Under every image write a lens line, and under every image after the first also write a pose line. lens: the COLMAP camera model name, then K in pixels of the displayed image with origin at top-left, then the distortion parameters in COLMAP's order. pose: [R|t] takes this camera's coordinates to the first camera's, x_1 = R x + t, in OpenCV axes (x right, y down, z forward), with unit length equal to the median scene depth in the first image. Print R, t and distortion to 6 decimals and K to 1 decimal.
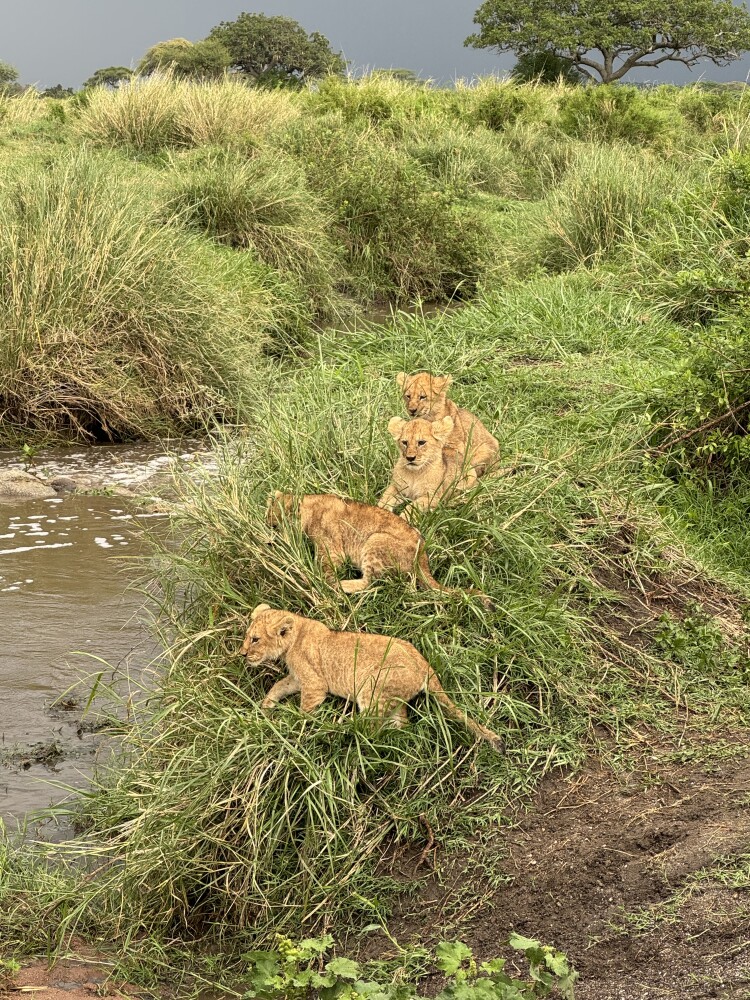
lens RADIAL K [[2488.6, 0, 375.0], [0, 2488.6, 492.9], [0, 0, 1]] dist [0.102246, 0.000000]
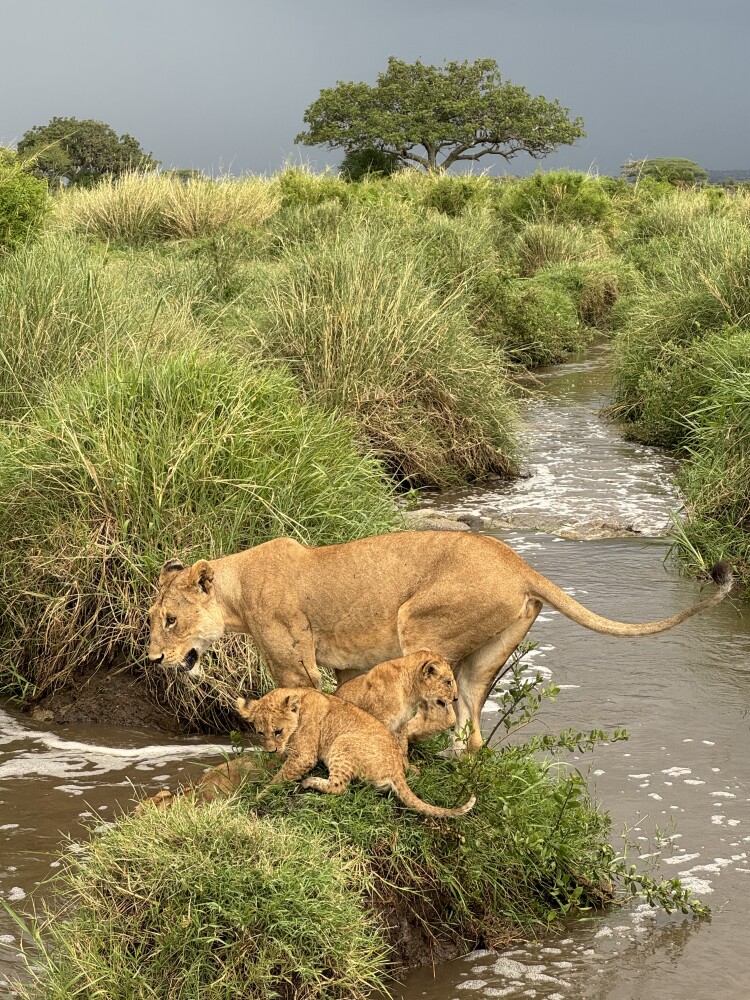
lens RADIAL K [[2451.0, 0, 374.6], [0, 2451.0, 499.7], [0, 0, 1]] dist [0.081659, 0.000000]
pose [[0.991744, -0.038622, 0.122279, -0.227828], [0.042902, 0.998549, -0.032559, 0.016396], [-0.120844, 0.037536, 0.991962, -0.062233]]
